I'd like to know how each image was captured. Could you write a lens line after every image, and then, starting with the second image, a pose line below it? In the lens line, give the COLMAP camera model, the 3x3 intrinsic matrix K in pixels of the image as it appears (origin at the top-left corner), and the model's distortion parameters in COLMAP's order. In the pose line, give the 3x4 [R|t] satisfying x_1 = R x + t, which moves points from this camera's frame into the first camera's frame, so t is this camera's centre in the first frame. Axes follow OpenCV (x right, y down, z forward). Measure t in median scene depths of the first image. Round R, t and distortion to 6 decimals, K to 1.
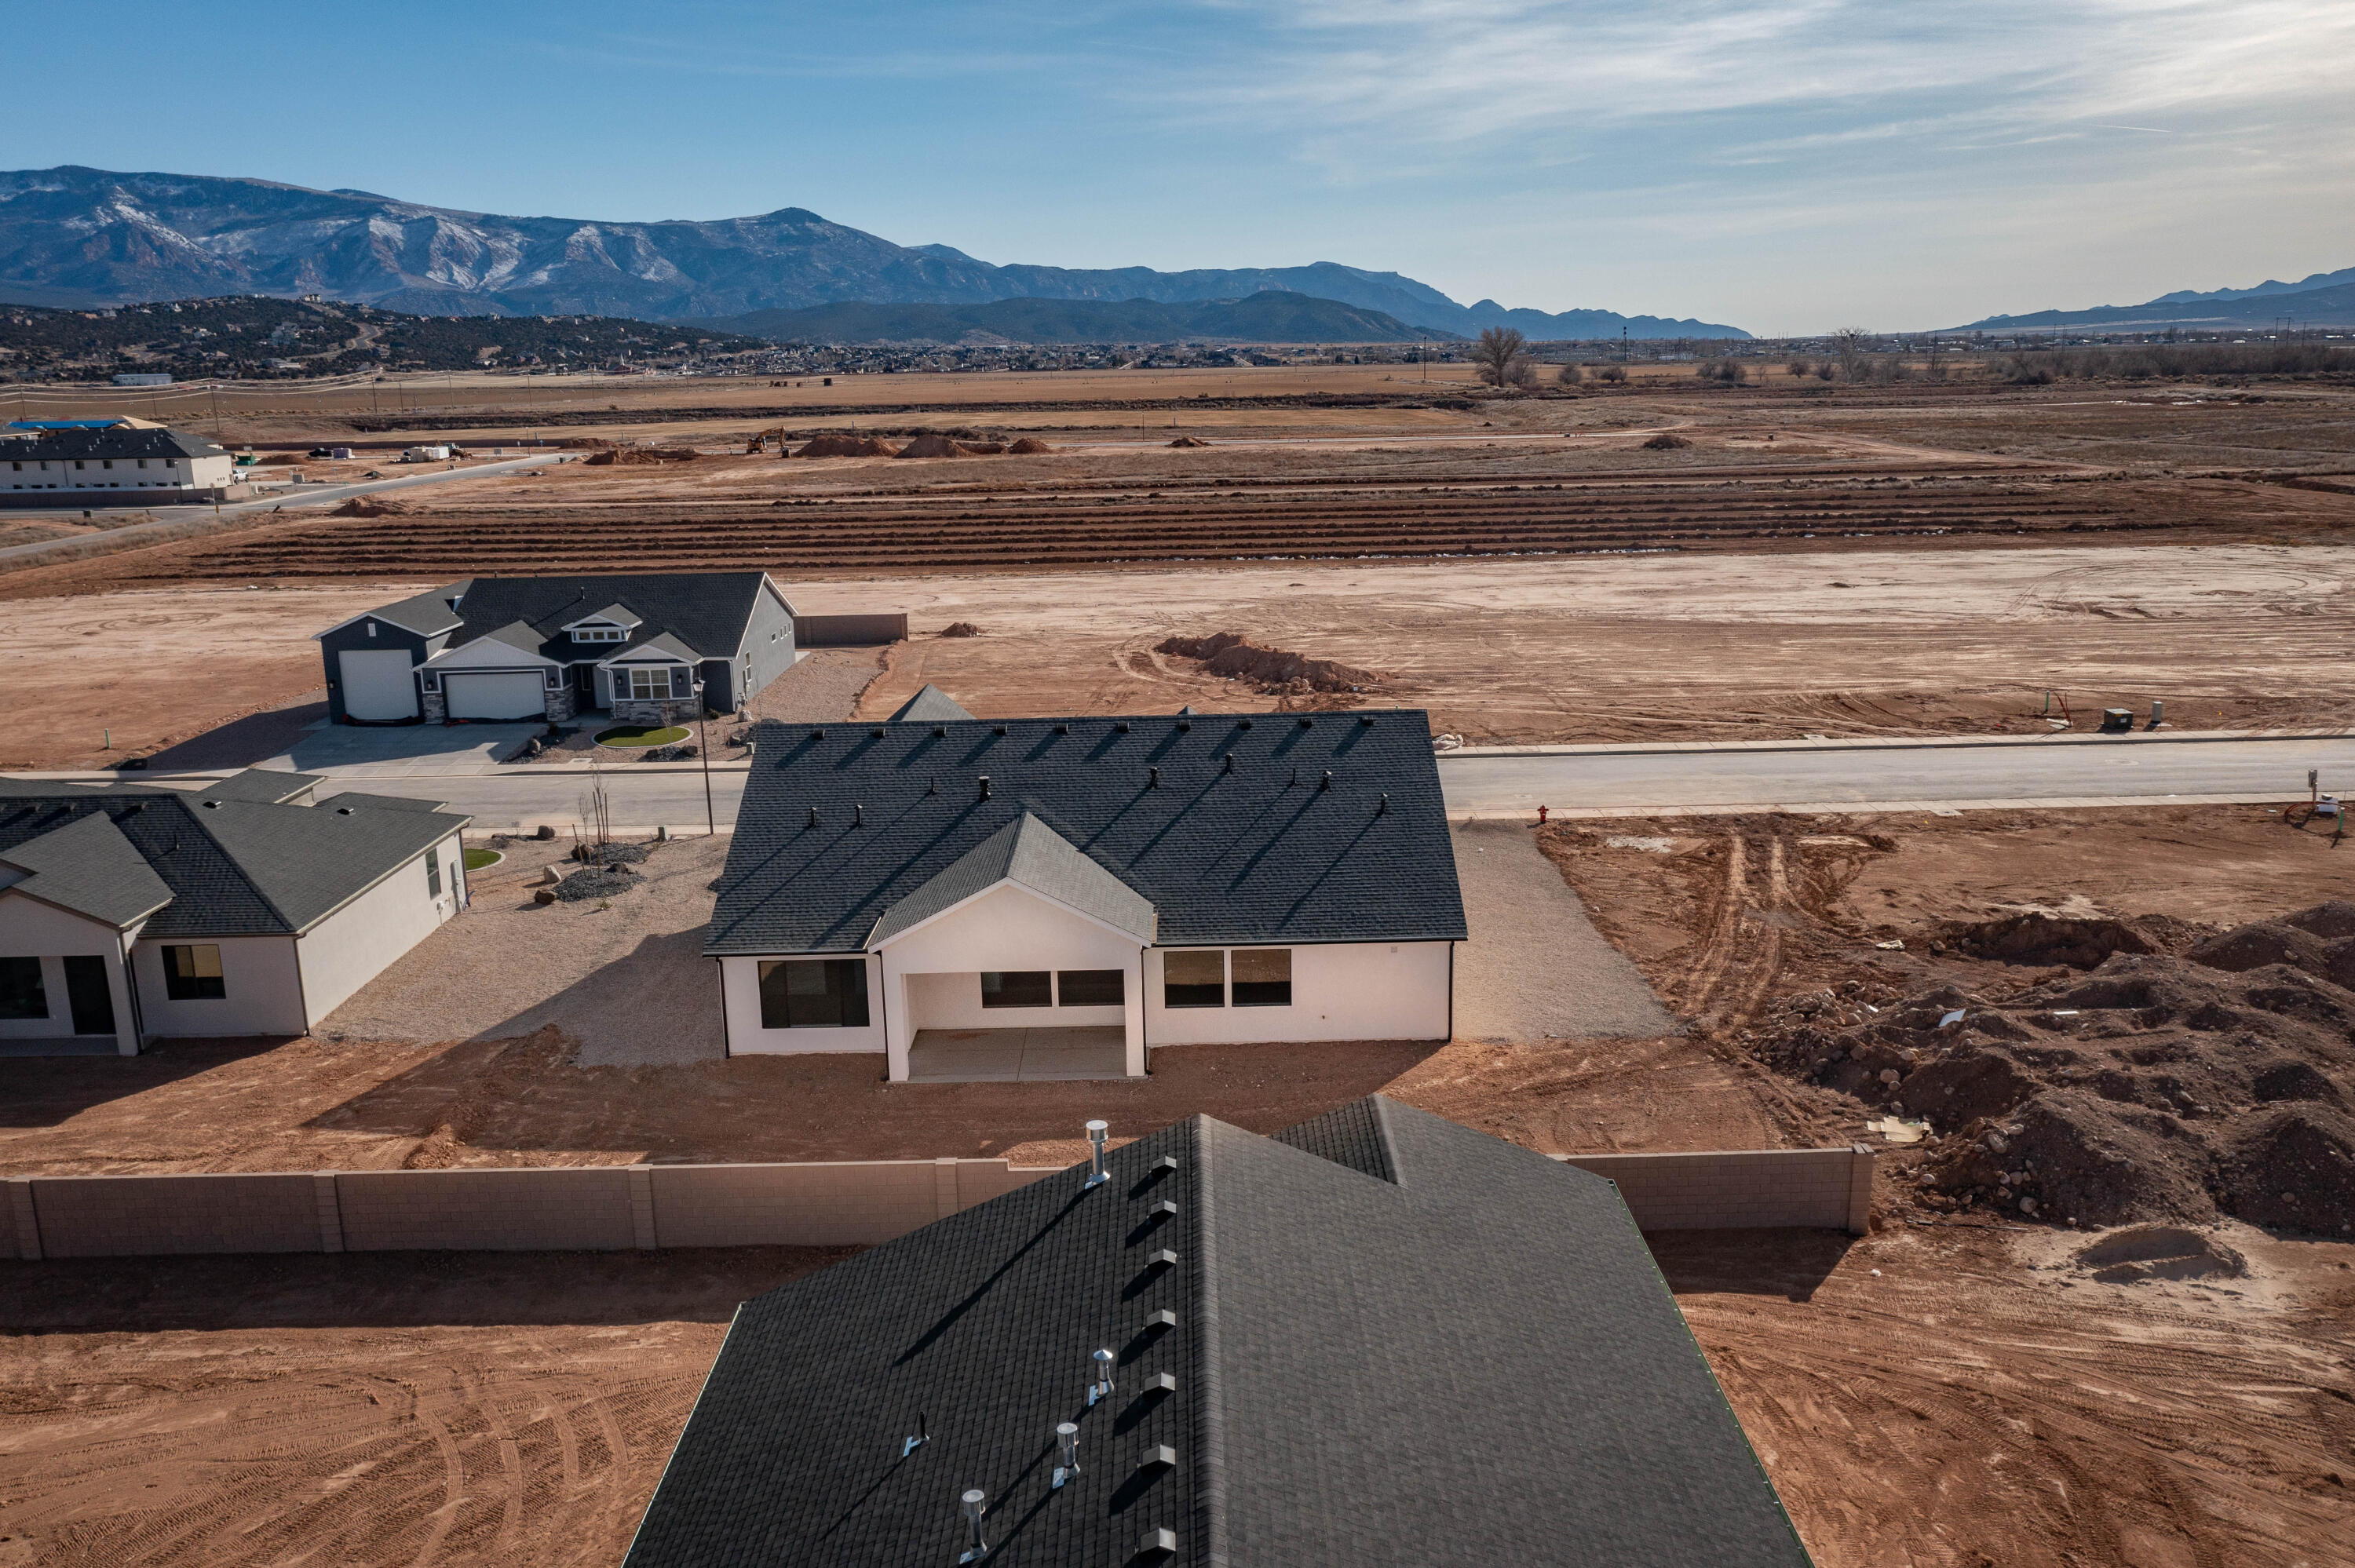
lens RADIAL K [[1849.3, 0, 1189.9], [0, 1849.3, 797.1], [0, 0, 1]] dist [-0.007470, 0.003891]
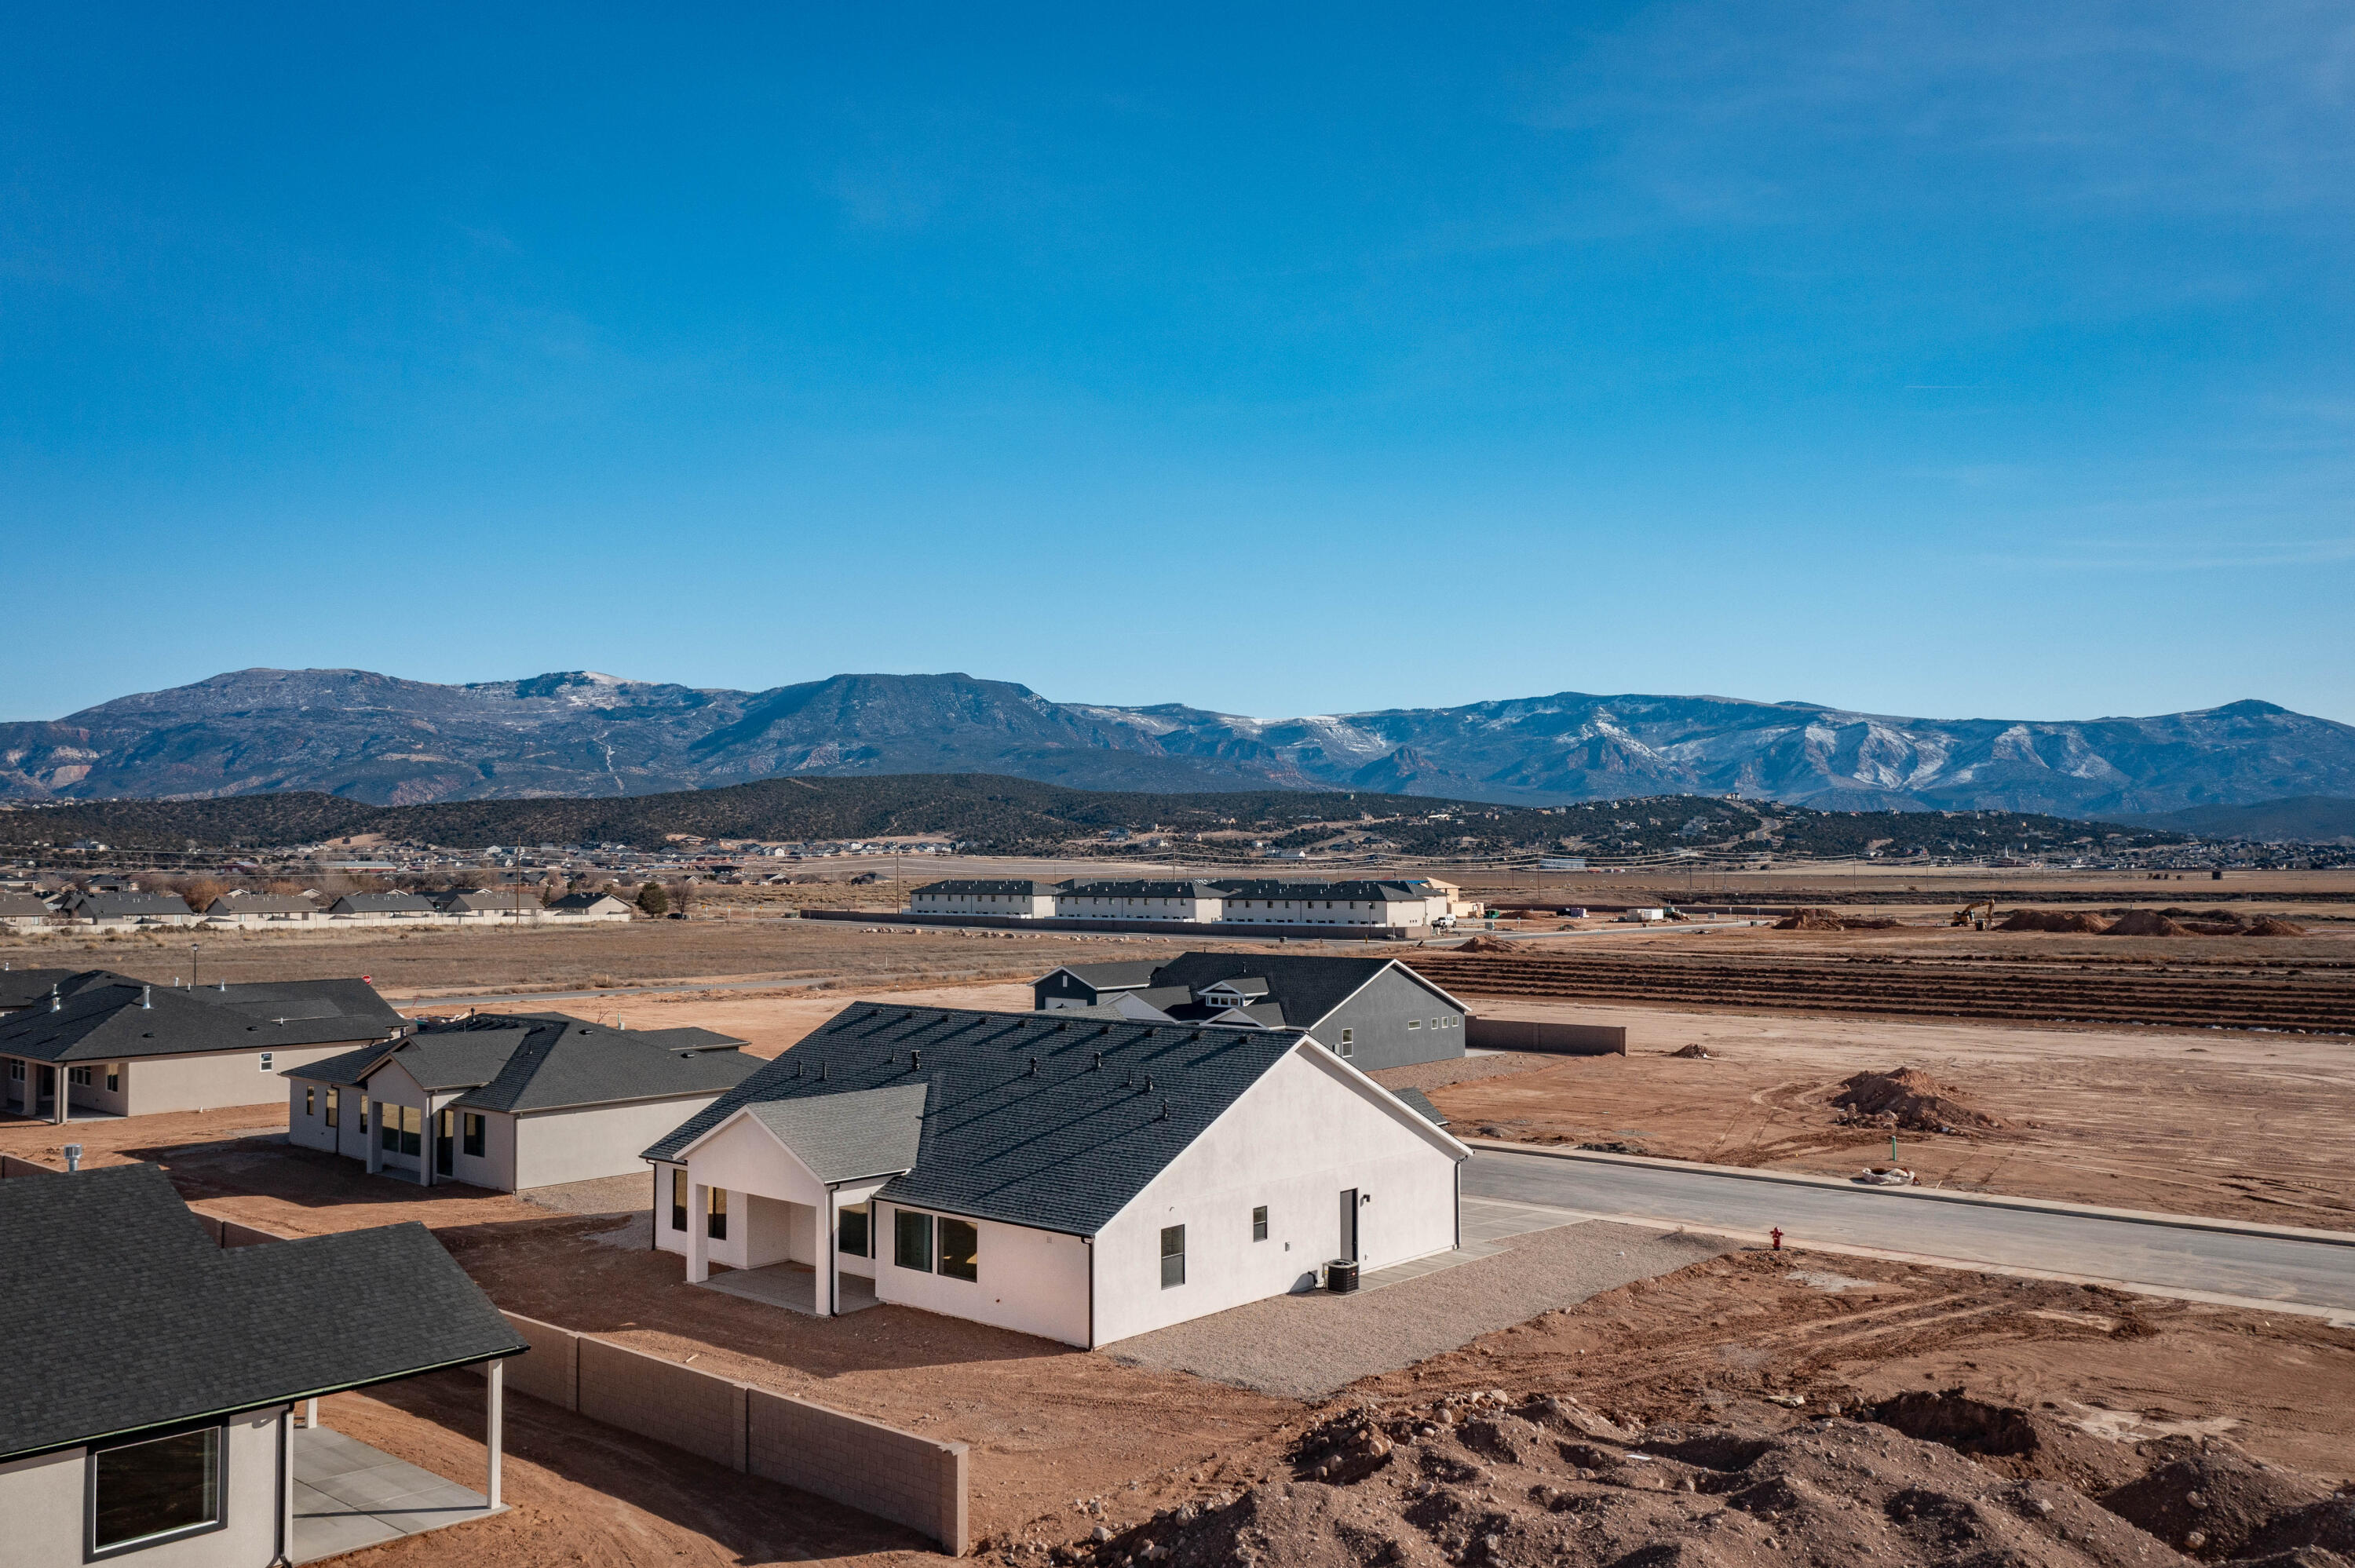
lens RADIAL K [[1849.3, 0, 1187.7], [0, 1849.3, 777.3], [0, 0, 1]] dist [-0.007470, 0.003891]
pose [[0.748632, -0.016547, -0.662779, 0.145920], [-0.163763, 0.964096, -0.209046, 0.007038], [0.642442, 0.265038, 0.719043, 0.050503]]
